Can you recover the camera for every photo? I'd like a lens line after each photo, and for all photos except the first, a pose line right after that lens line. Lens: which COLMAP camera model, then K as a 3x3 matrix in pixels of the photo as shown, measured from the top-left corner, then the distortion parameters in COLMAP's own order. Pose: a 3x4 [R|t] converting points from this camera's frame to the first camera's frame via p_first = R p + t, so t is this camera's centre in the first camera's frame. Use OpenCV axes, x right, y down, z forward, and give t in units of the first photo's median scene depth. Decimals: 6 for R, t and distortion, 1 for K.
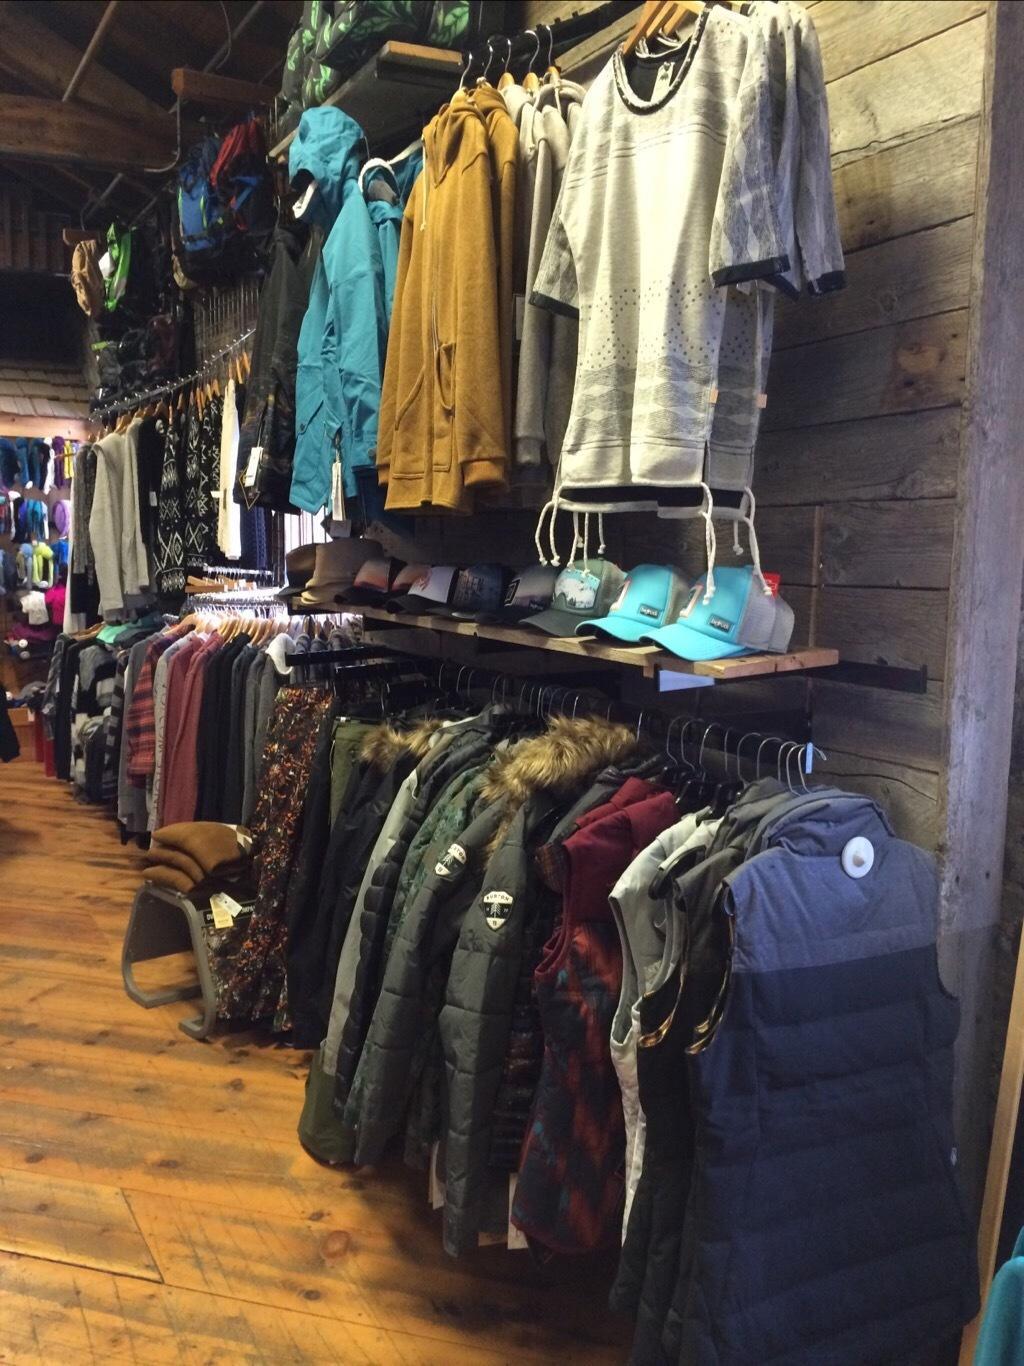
lens RADIAL K [[1185.8, 0, 512.9], [0, 1185.8, 681.1], [0, 0, 1]] dist [0.092032, -0.126291]
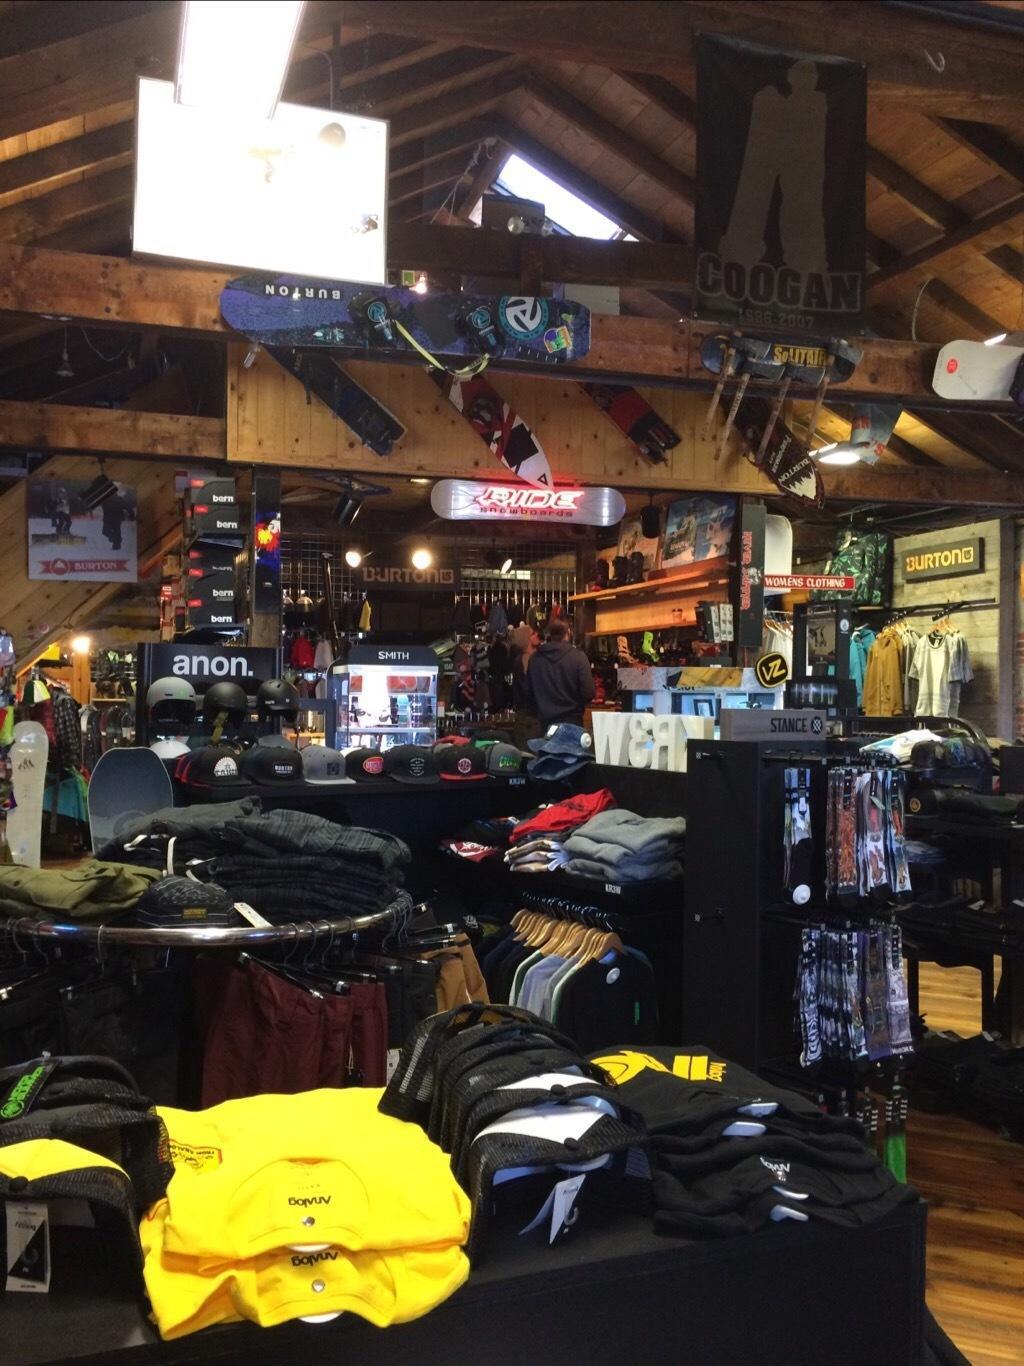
lens RADIAL K [[1185.8, 0, 511.1], [0, 1185.8, 685.5], [0, 0, 1]] dist [0.092032, -0.126291]
pose [[0.986772, -0.015336, -0.161386, -0.891075], [-0.004157, 0.992794, -0.119759, 0.342077], [0.162060, 0.118846, 0.979598, -4.527474]]
